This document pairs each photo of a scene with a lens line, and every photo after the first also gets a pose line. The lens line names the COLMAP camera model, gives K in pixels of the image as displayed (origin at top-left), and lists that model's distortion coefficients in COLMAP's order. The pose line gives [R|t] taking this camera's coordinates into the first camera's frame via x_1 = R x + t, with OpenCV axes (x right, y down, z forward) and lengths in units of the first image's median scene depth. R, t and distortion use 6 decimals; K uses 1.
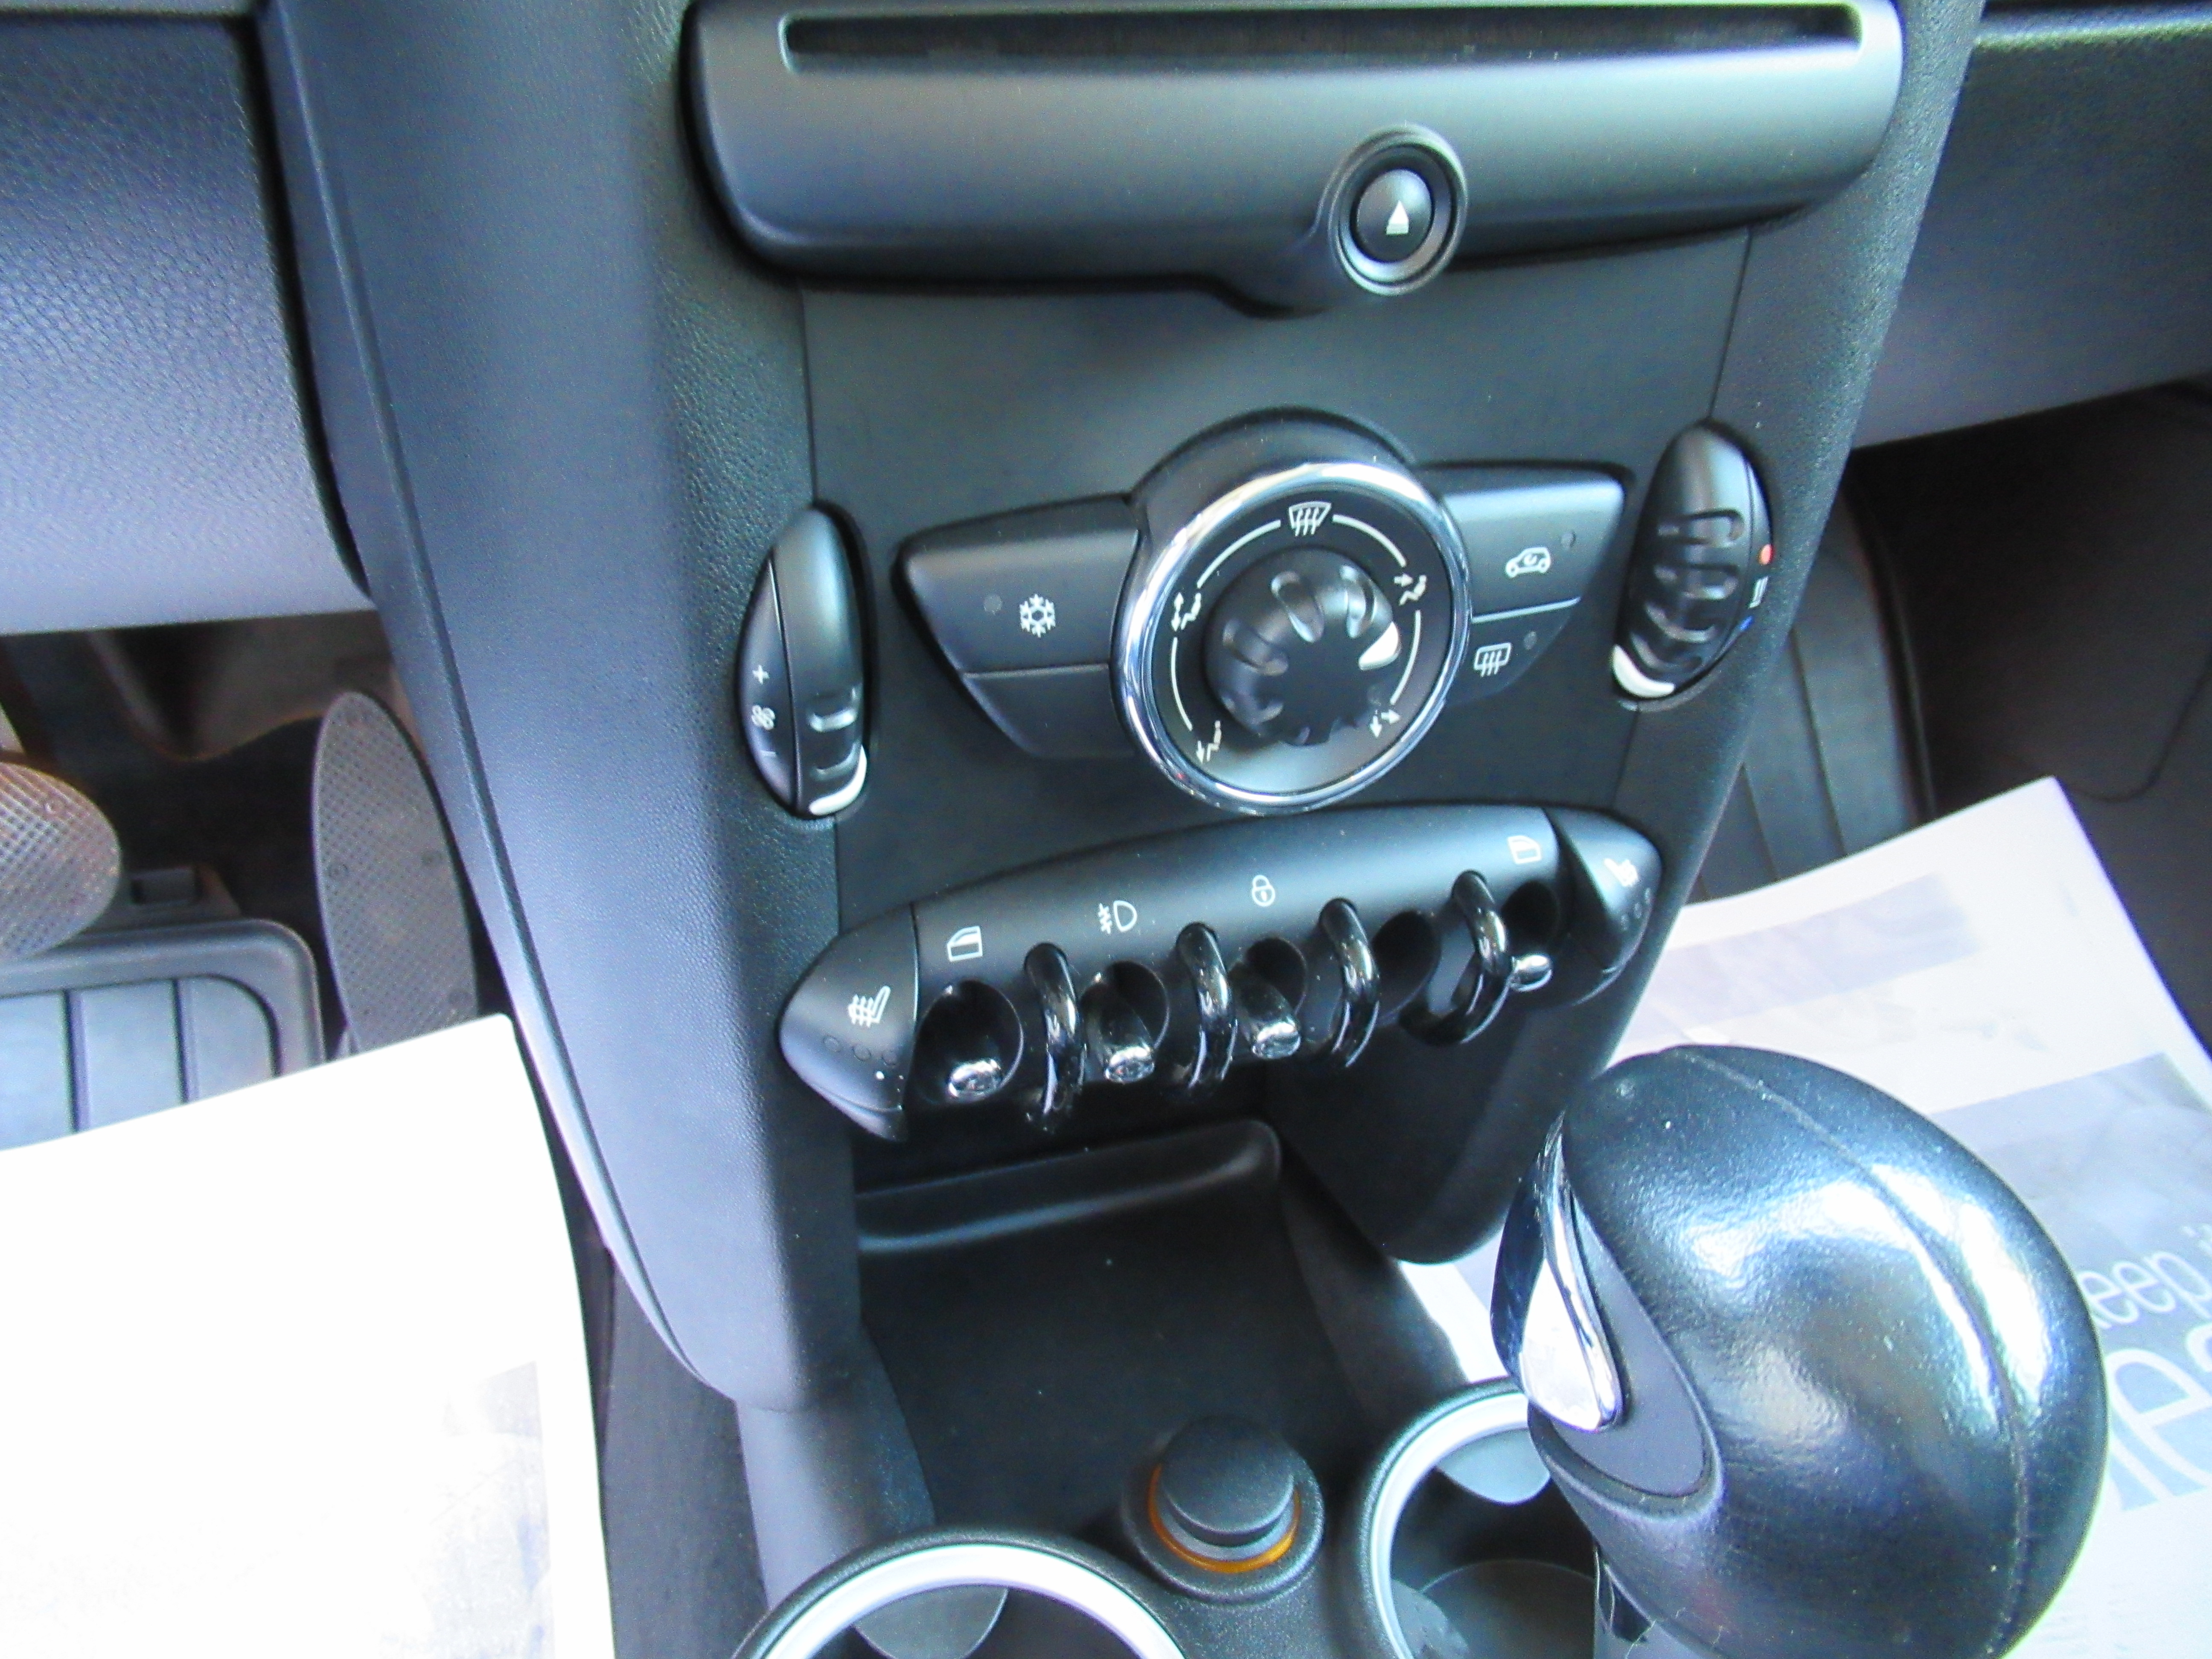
lens RADIAL K [[1614.3, 0, 1092.1], [0, 1614.3, 811.2], [0, 0, 1]] dist [-0.021835, 0.004255]
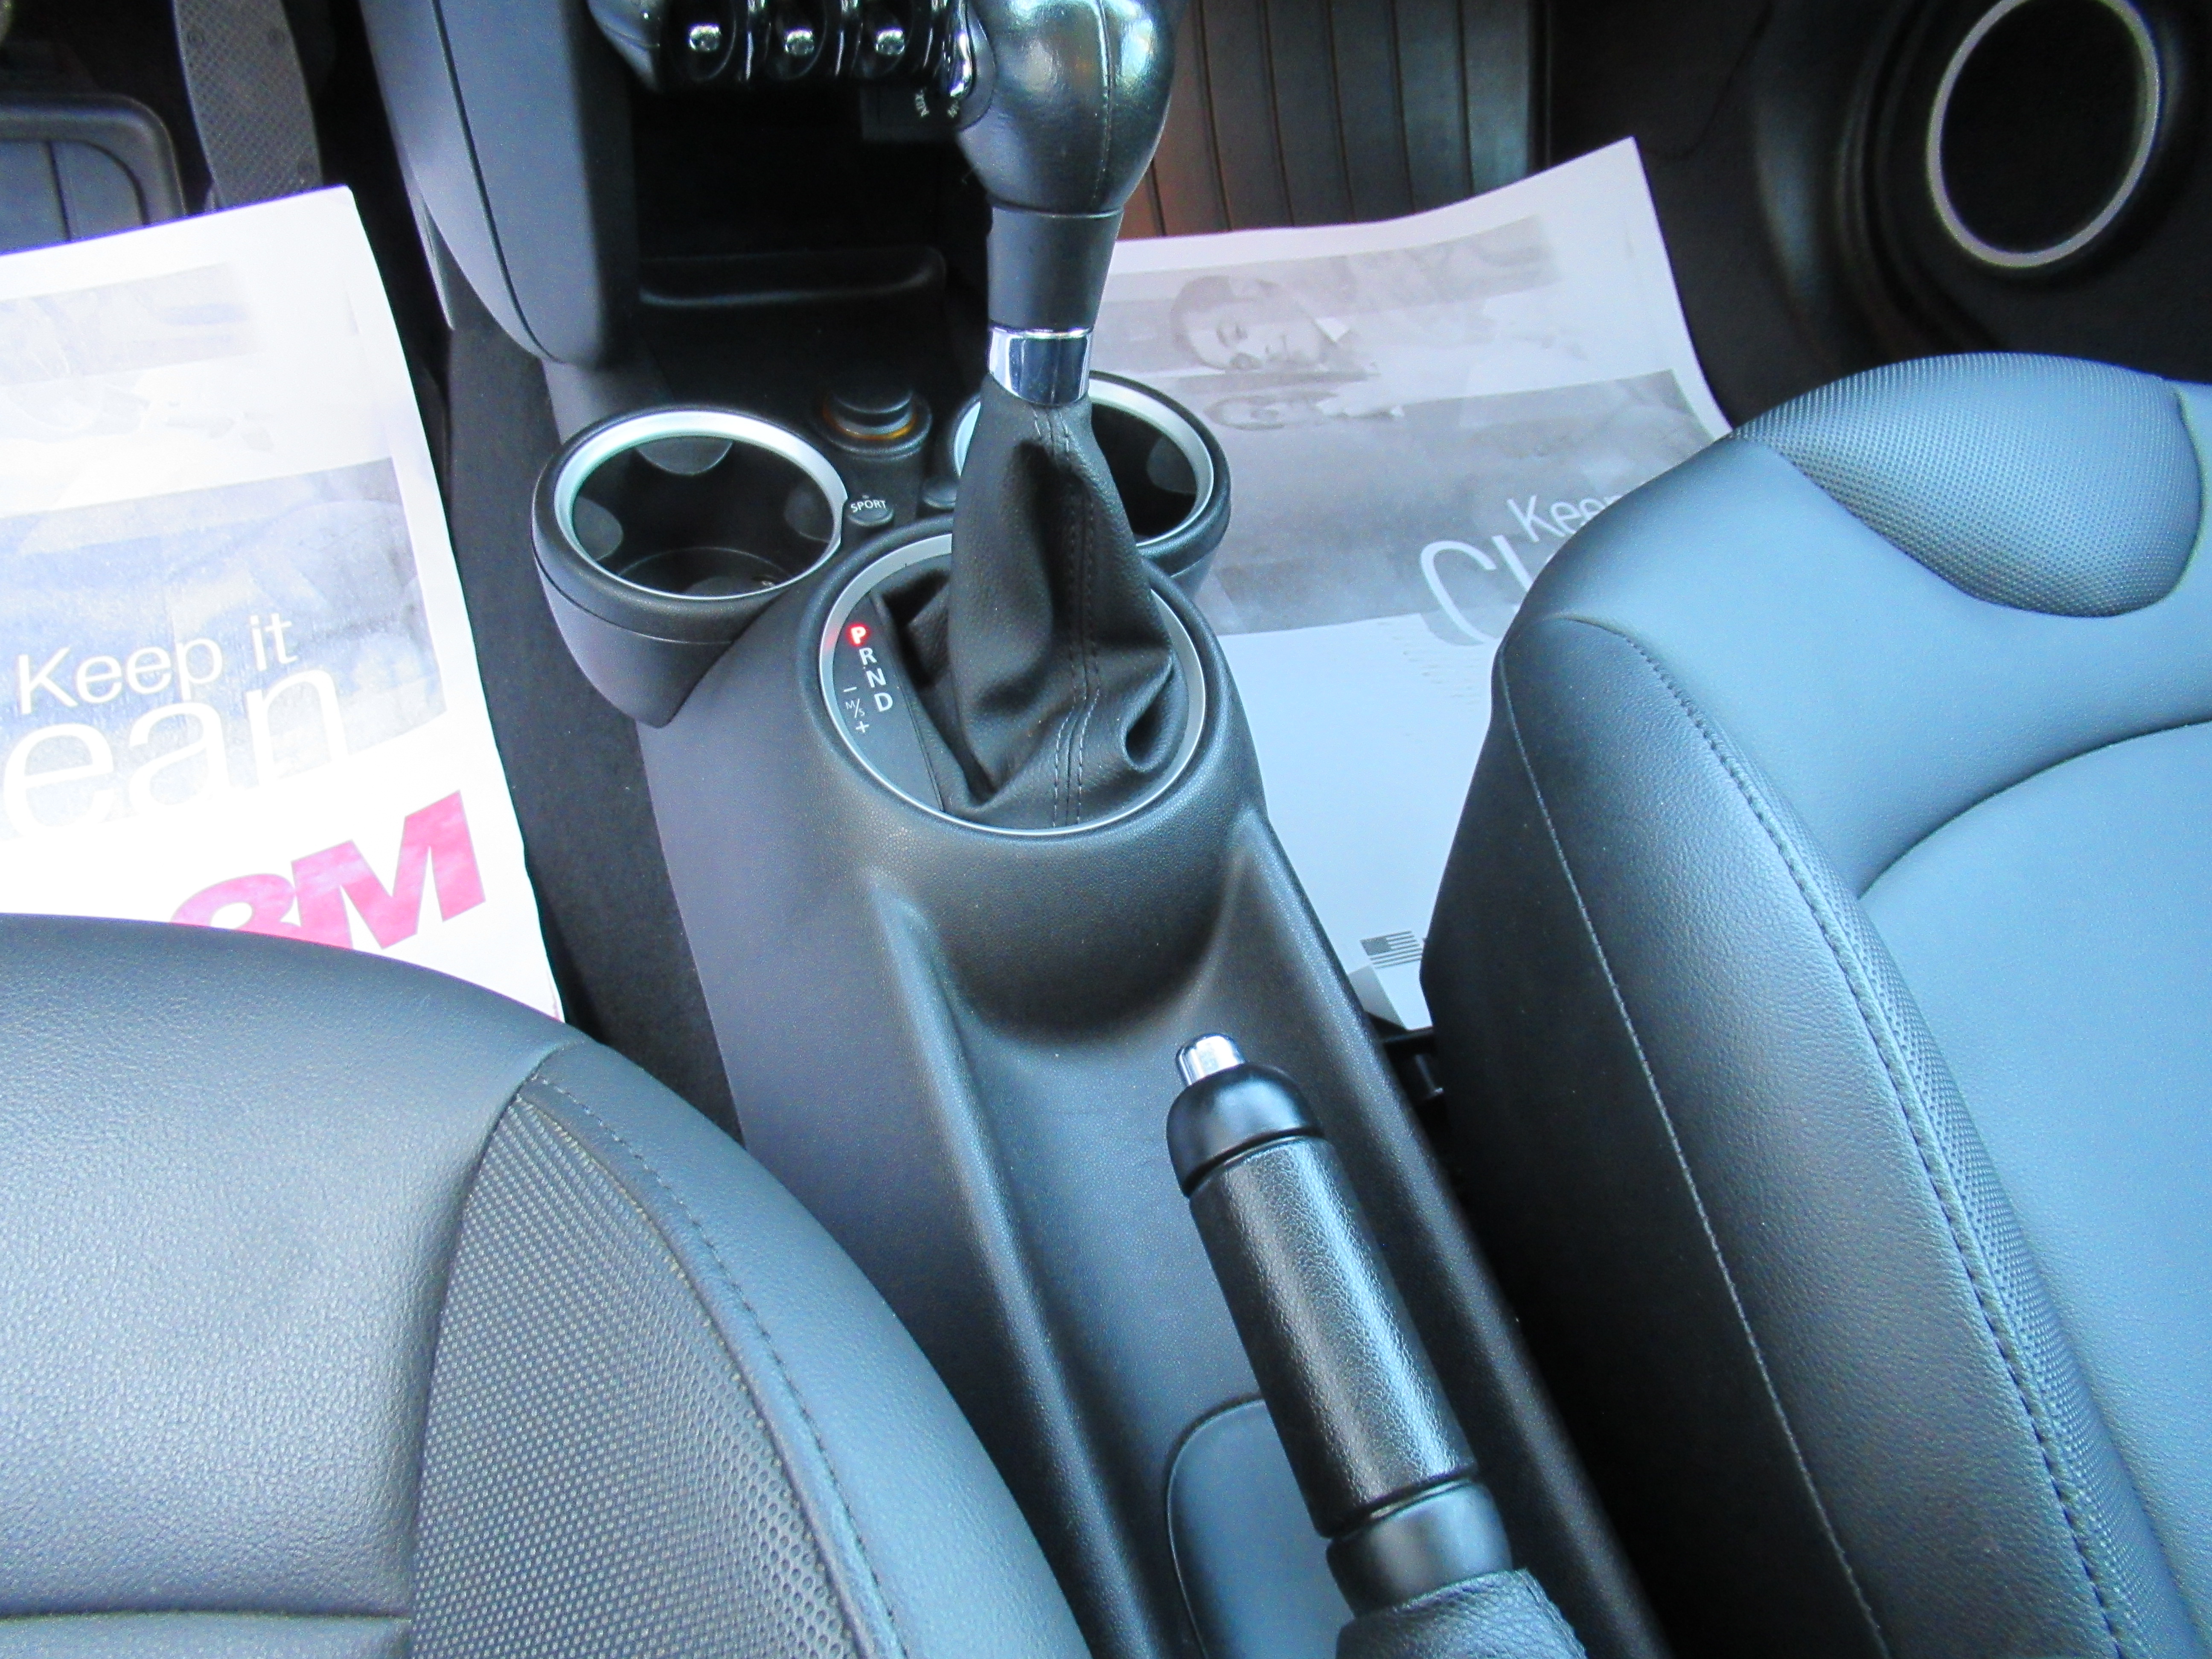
lens RADIAL K [[1614.3, 0, 1099.7], [0, 1614.3, 831.0], [0, 0, 1]] dist [-0.021835, 0.004255]
pose [[0.990362, 0.040738, 0.132374, 0.141987], [-0.081470, 0.944272, 0.318923, 0.362604], [-0.112005, -0.326634, 0.938491, -0.861022]]
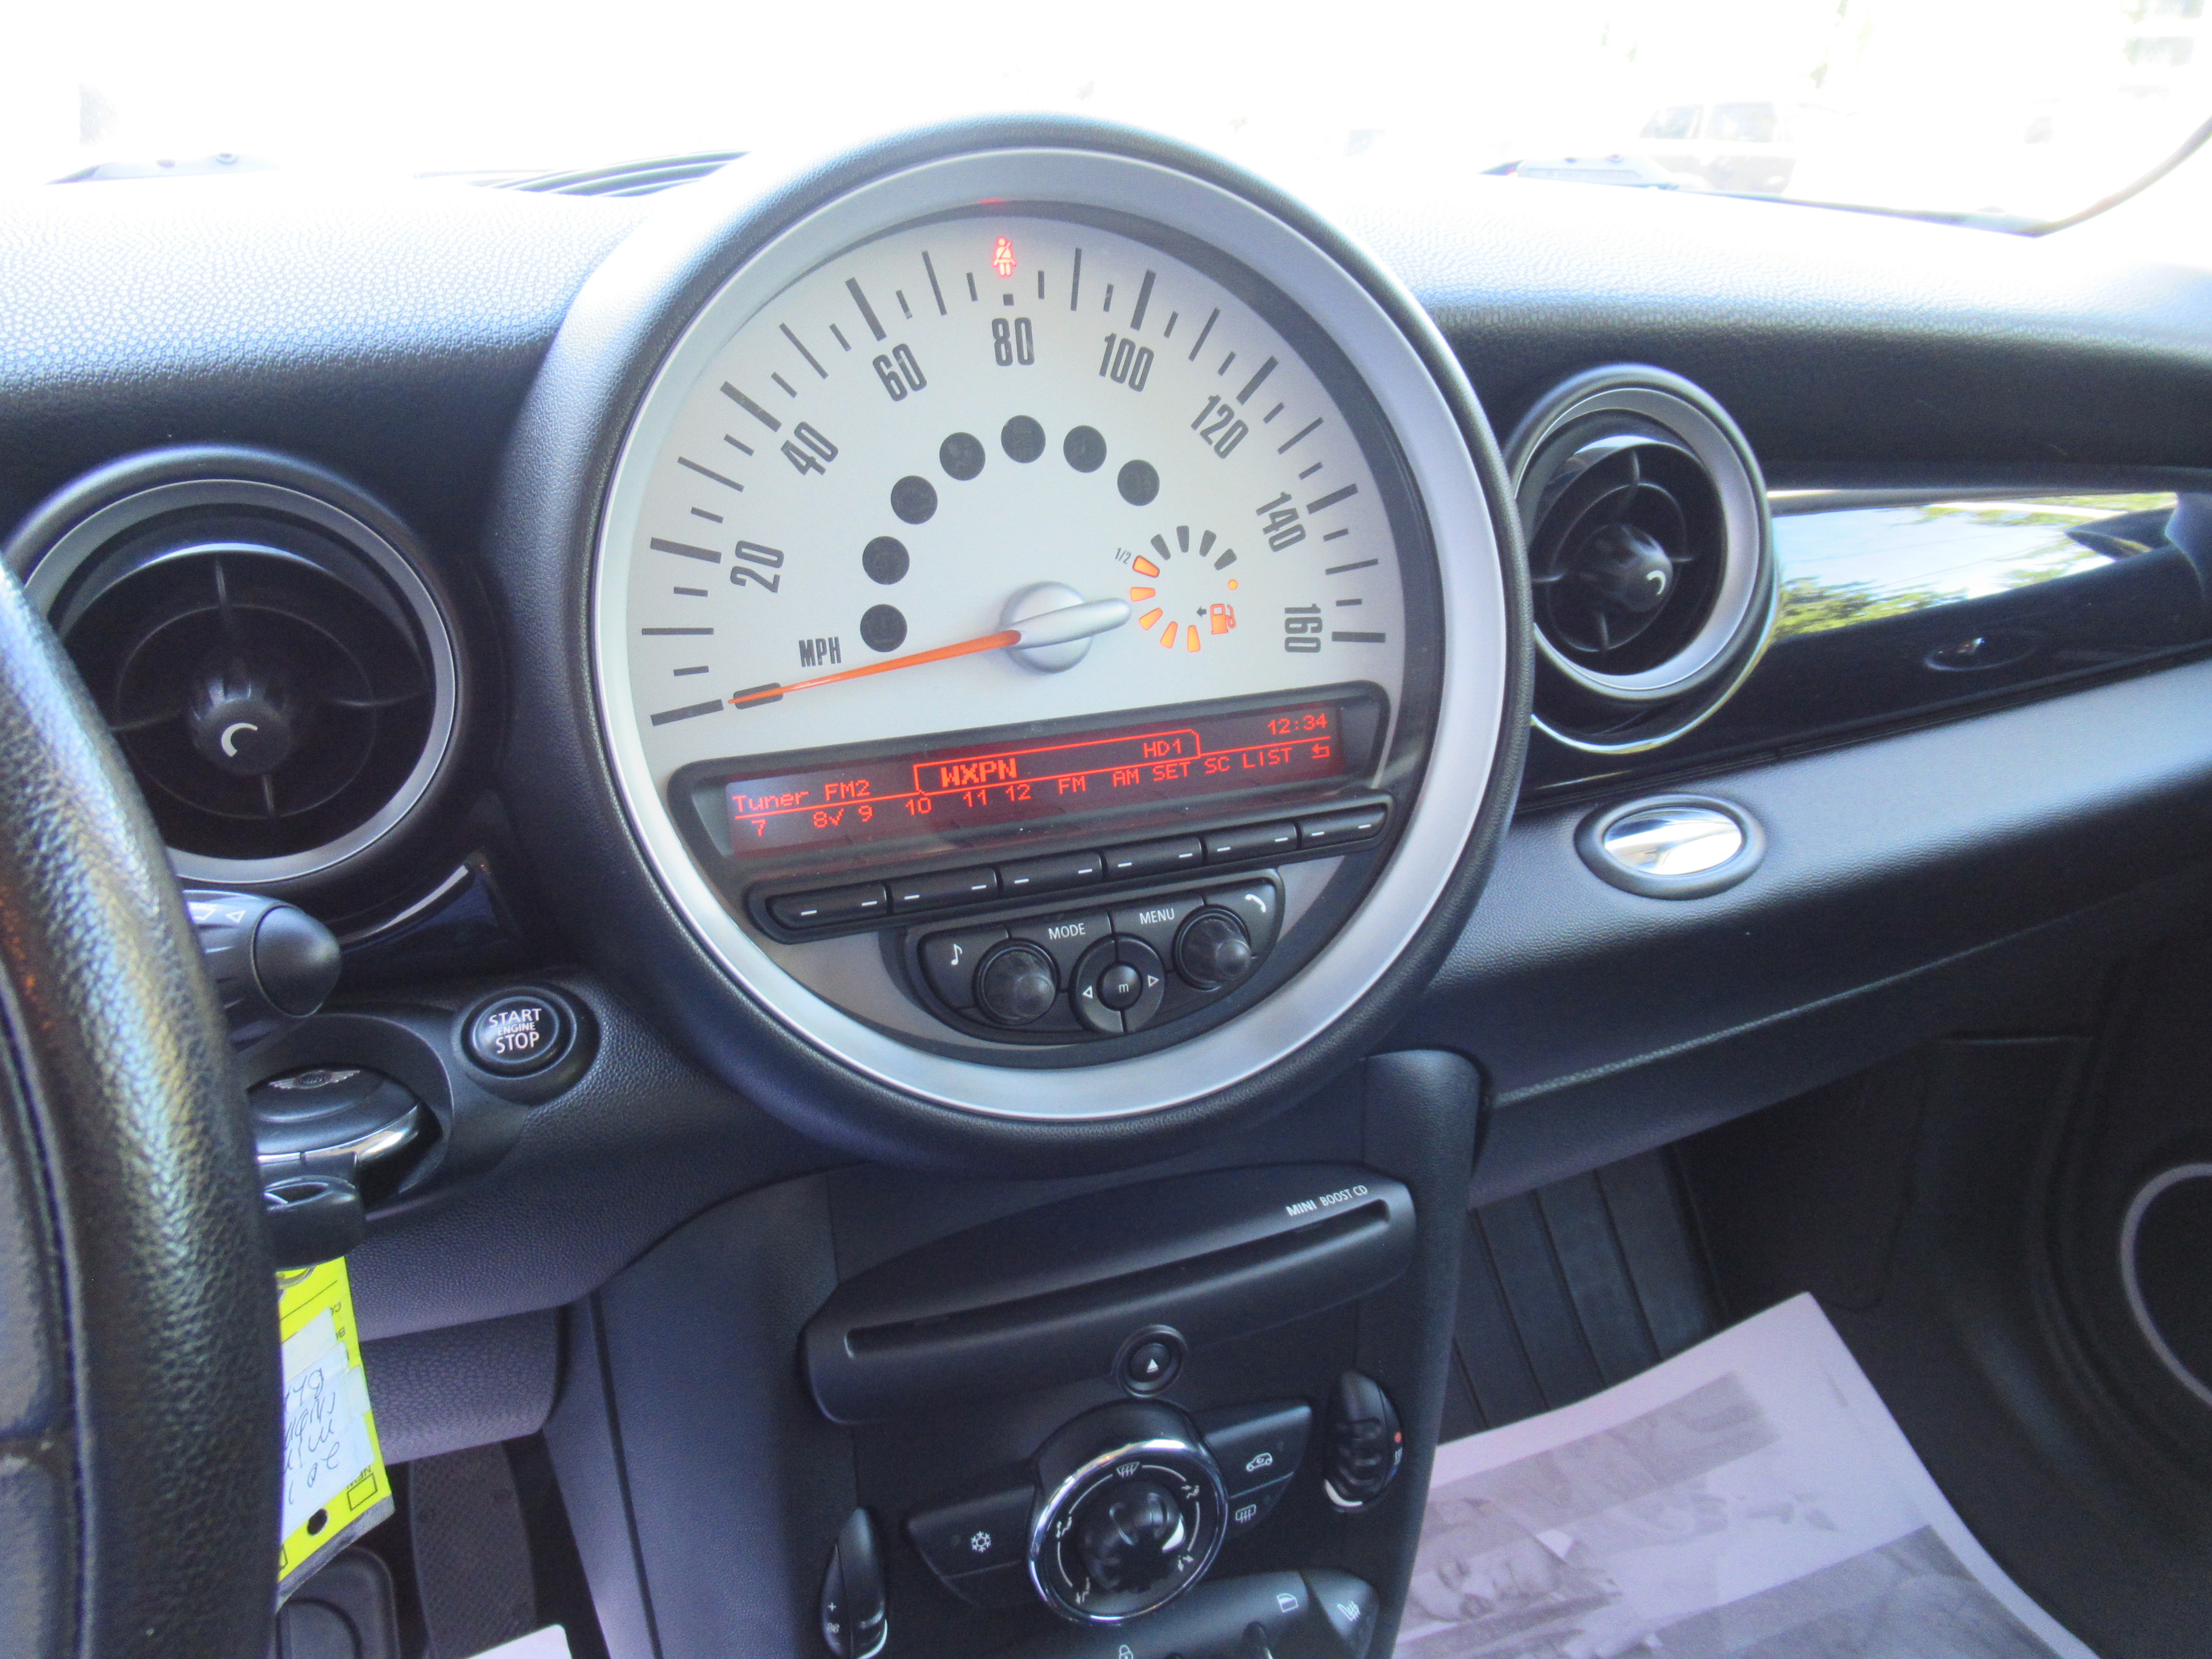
lens RADIAL K [[1614.3, 0, 1100.9], [0, 1614.3, 821.3], [0, 0, 1]] dist [-0.021835, 0.004255]
pose [[0.997413, -0.054120, 0.047309, 0.048986], [0.062935, 0.975469, -0.210951, -0.433884], [-0.034732, 0.213382, 0.976351, -0.776948]]
